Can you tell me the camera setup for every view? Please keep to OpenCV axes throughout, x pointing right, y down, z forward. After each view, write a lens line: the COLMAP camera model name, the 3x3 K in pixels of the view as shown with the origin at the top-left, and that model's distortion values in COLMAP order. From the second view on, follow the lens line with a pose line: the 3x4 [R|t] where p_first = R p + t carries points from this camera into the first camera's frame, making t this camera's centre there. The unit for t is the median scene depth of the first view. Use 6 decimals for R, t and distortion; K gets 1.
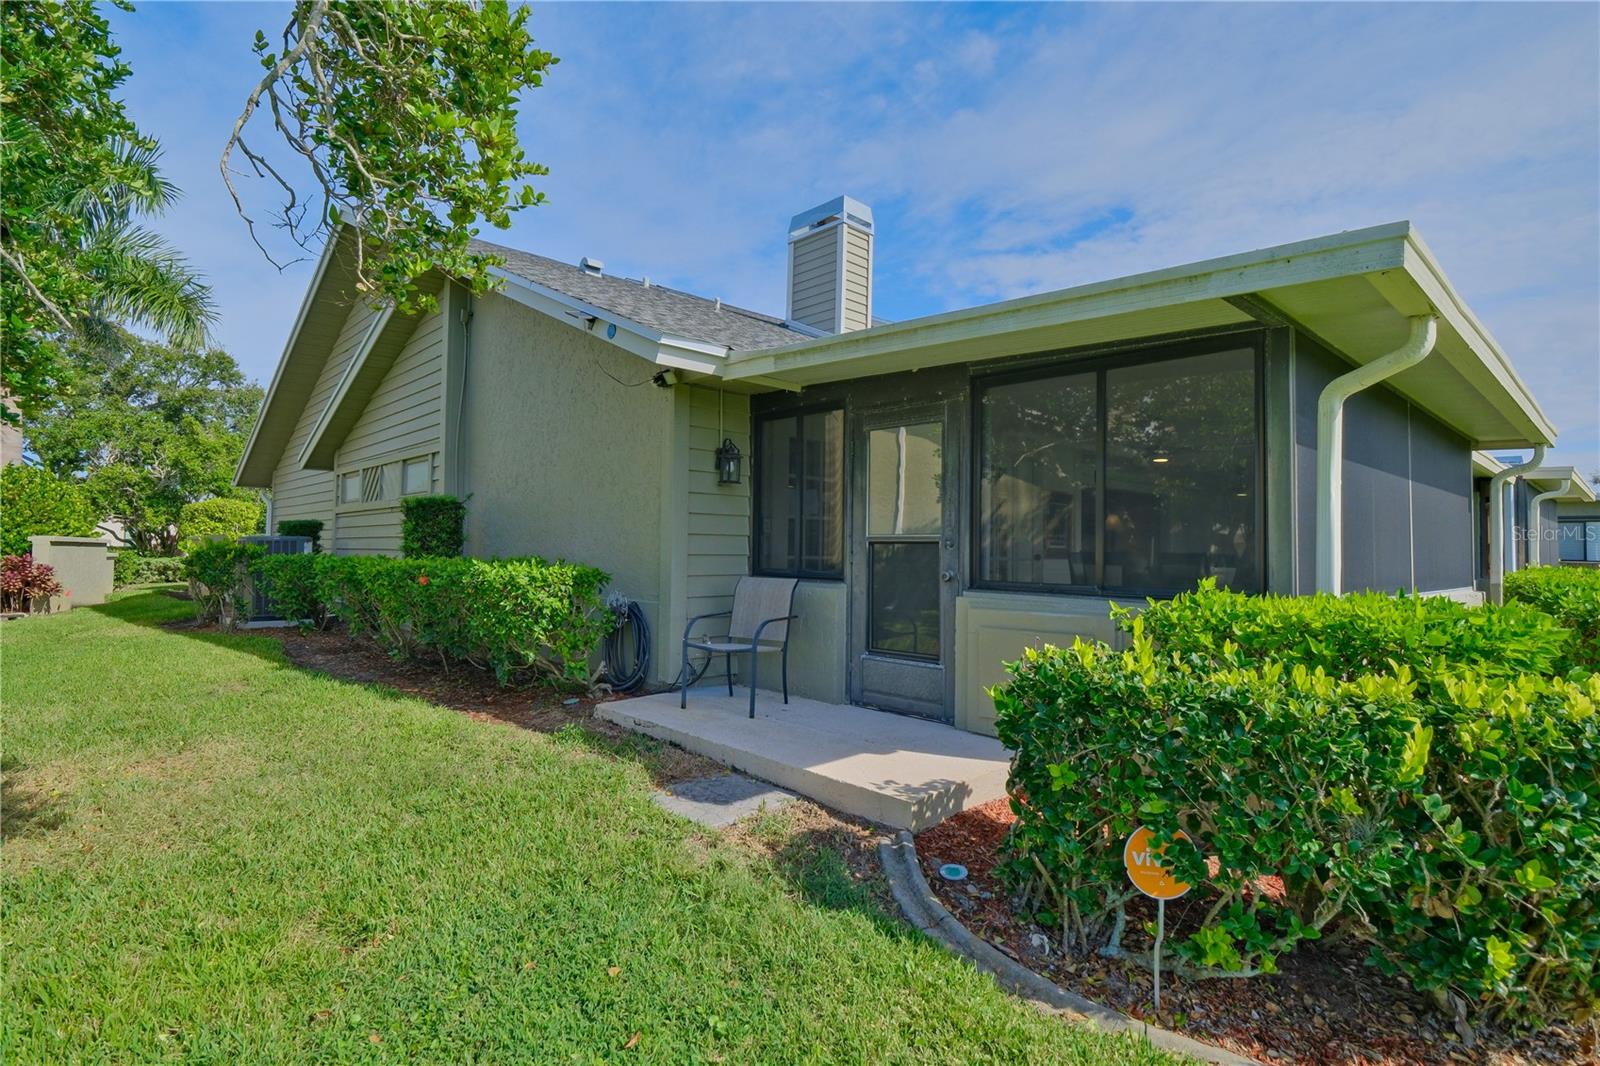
lens RADIAL K [[819.4, 0, 804.1], [0, 819.4, 533.2], [0, 0, 1]] dist [0.004497, 0.004306]
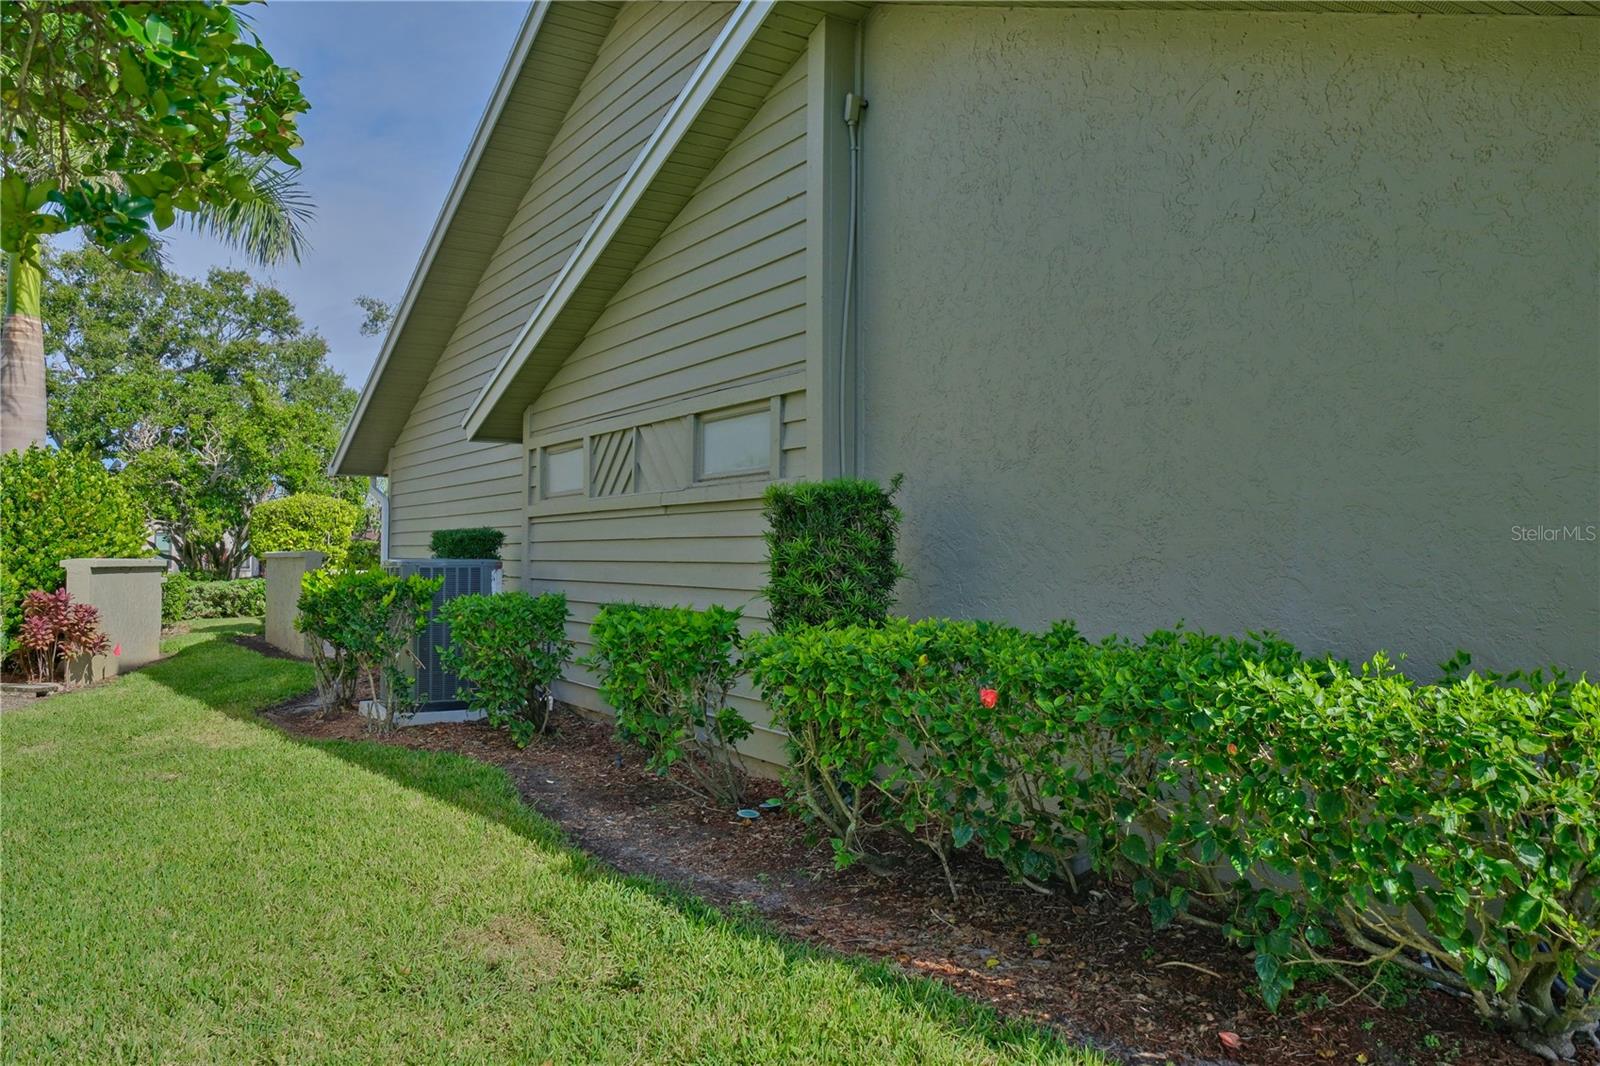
lens RADIAL K [[1150.6, 0, 797.8], [0, 1150.6, 536.1], [0, 0, 1]] dist [0.001314, 0.004343]
pose [[0.985280, -0.010738, -0.170614, -0.179413], [0.011609, 0.999924, 0.004106, -0.008541], [0.170557, -0.006026, 0.985329, 0.175183]]
